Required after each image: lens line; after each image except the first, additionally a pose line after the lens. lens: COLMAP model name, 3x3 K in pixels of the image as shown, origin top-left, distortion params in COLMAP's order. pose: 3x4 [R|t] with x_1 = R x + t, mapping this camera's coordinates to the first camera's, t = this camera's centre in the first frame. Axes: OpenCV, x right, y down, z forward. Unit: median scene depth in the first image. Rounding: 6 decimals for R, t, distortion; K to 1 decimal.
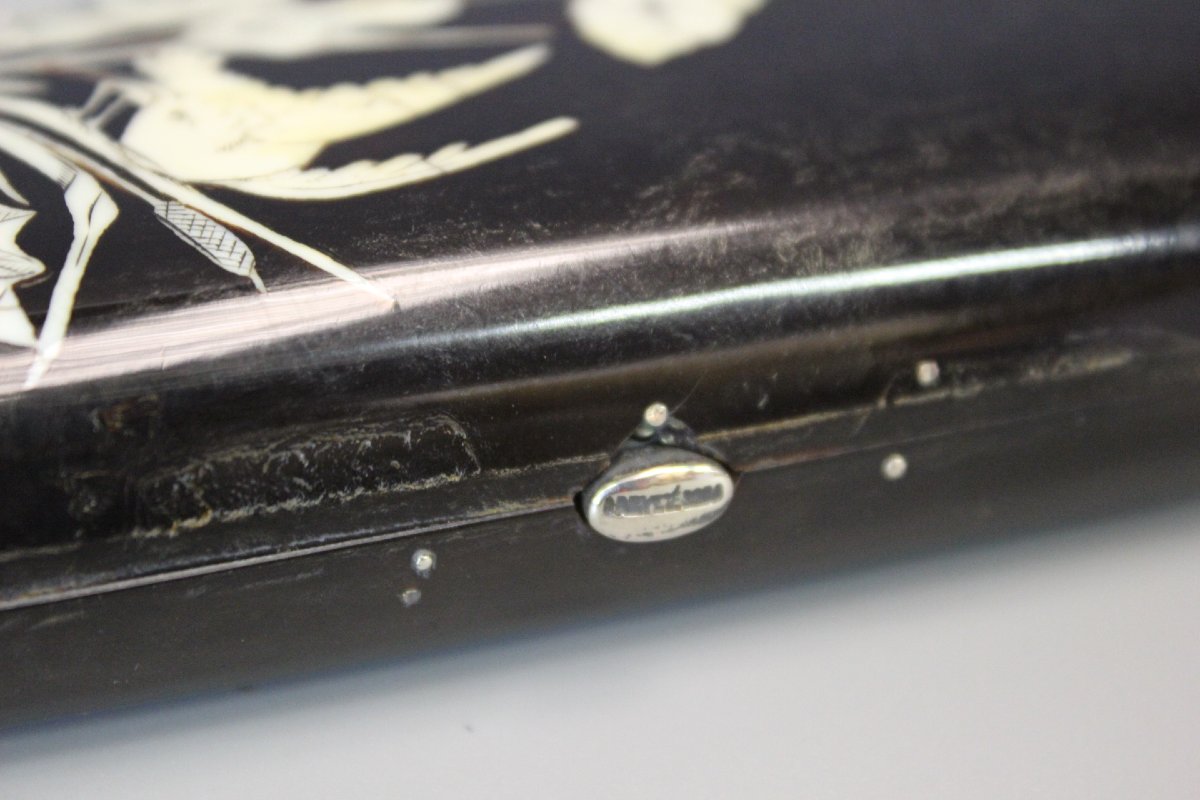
lens RADIAL K [[2548.7, 0, 592.7], [0, 2548.7, 399.9], [0, 0, 1]] dist [0.007780, 0.000000]
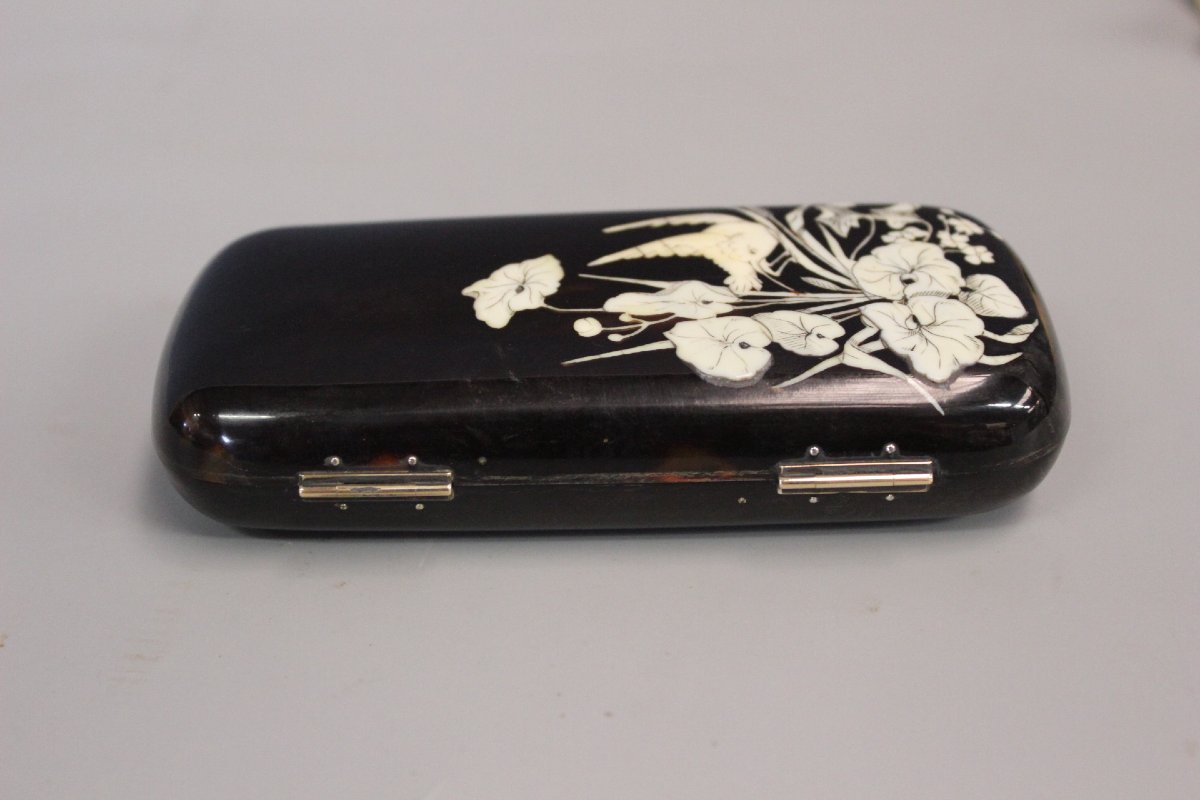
lens RADIAL K [[1757.8, 0, 598.8], [0, 1757.8, 398.5], [0, 0, 1]] dist [0.011405, 0.000000]
pose [[-0.937177, -0.184136, 0.296299, -0.593345], [0.175686, 0.484660, 0.856877, -1.641426], [-0.301386, 0.855101, -0.421863, 2.017143]]
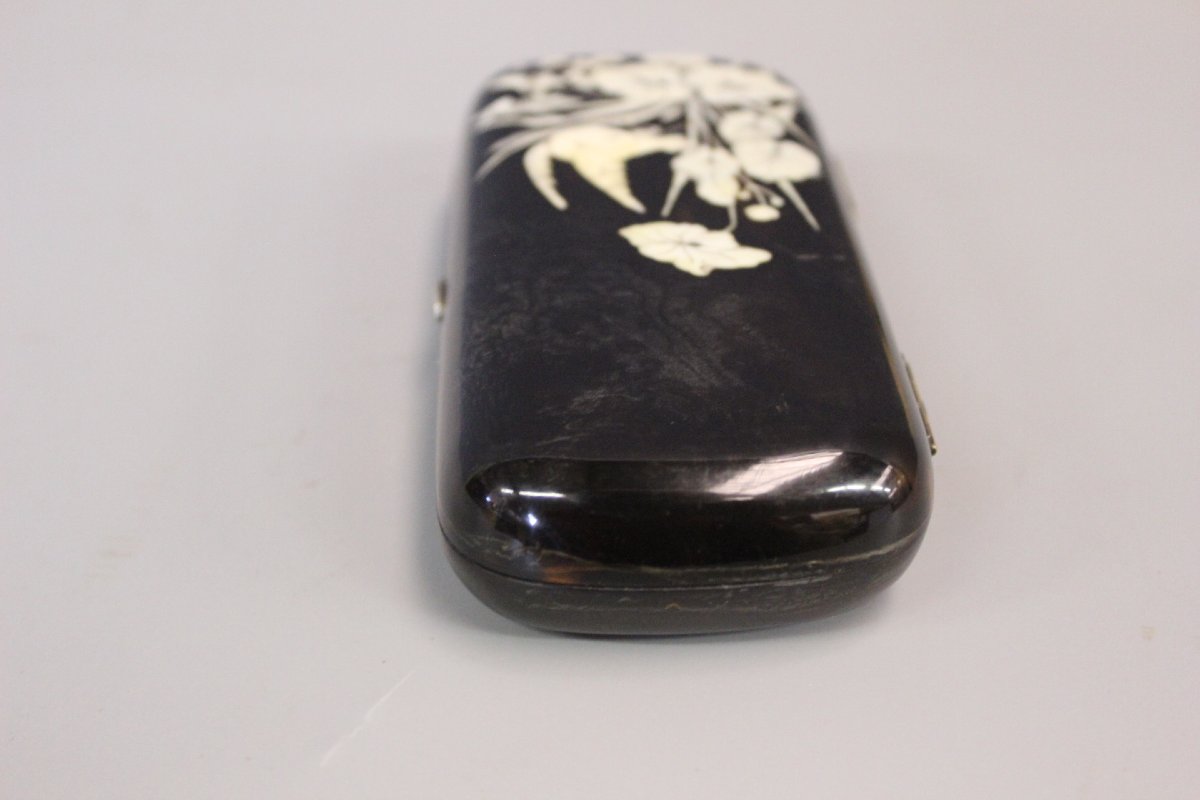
lens RADIAL K [[1757.8, 0, 599.7], [0, 1757.8, 400.7], [0, 0, 1]] dist [0.011405, 0.000000]
pose [[-0.327009, 0.510564, -0.795229, 1.458263], [-0.449426, 0.656222, 0.606127, -1.059654], [0.831313, 0.555605, 0.014870, 1.180295]]
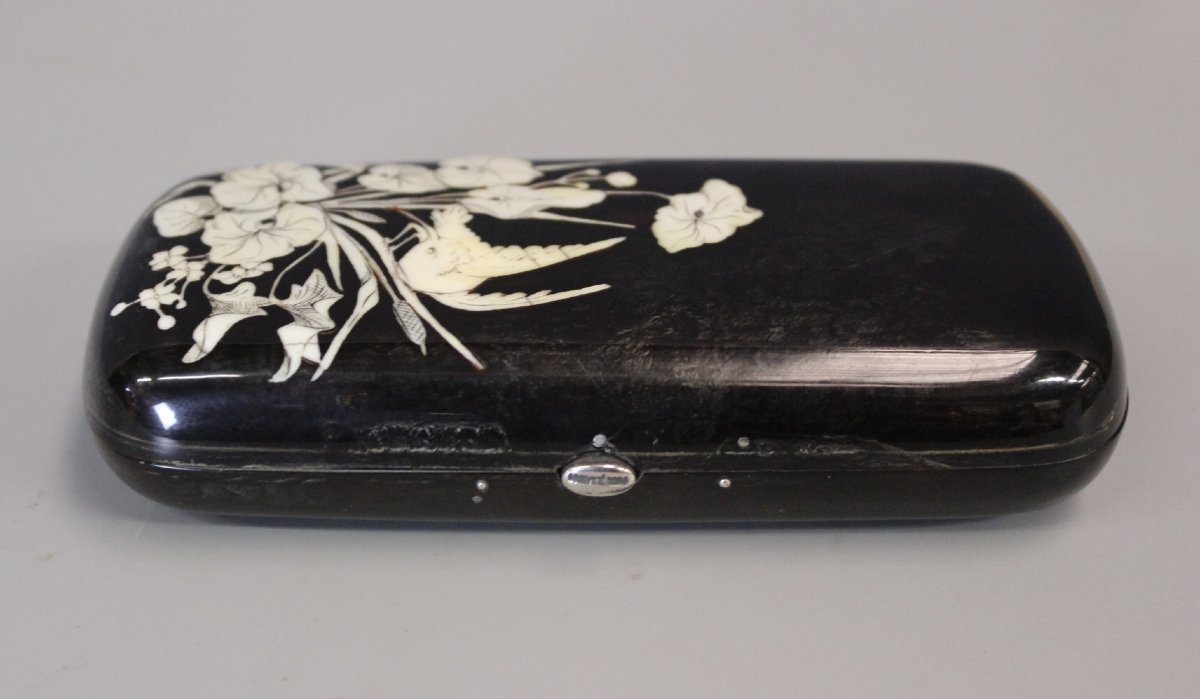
lens RADIAL K [[1993.4, 0, 552.0], [0, 1993.4, 338.3], [0, 0, 1]] dist [-0.032597, 0.000000]
pose [[0.935618, 0.184724, -0.300825, 0.471136], [-0.161651, 0.981759, 0.100095, -0.236273], [0.313828, -0.045022, 0.948412, -0.577155]]
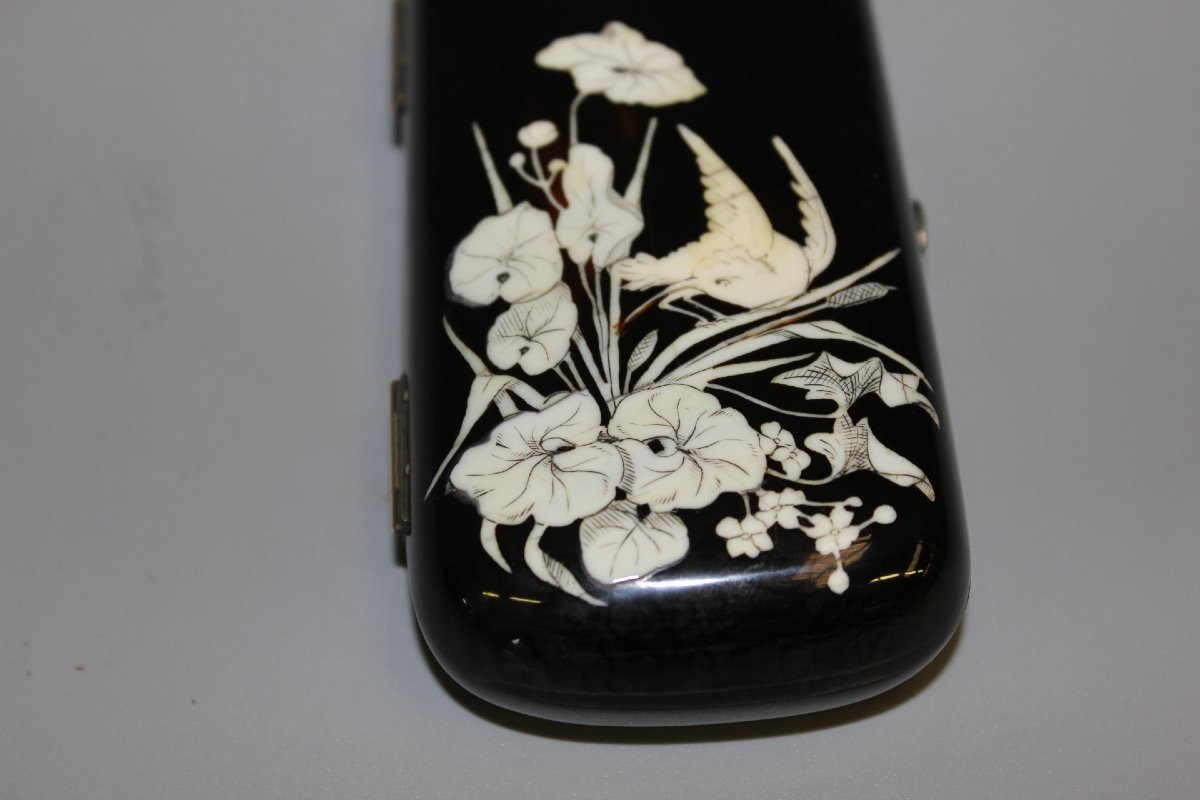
lens RADIAL K [[2275.1, 0, 592.5], [0, 2275.1, 394.8], [0, 0, 1]] dist [0.013817, 0.000000]
pose [[0.314029, -0.760458, 0.568409, -1.285160], [0.469363, 0.644766, 0.603304, -1.184261], [-0.825278, 0.077335, 0.559406, 0.159460]]
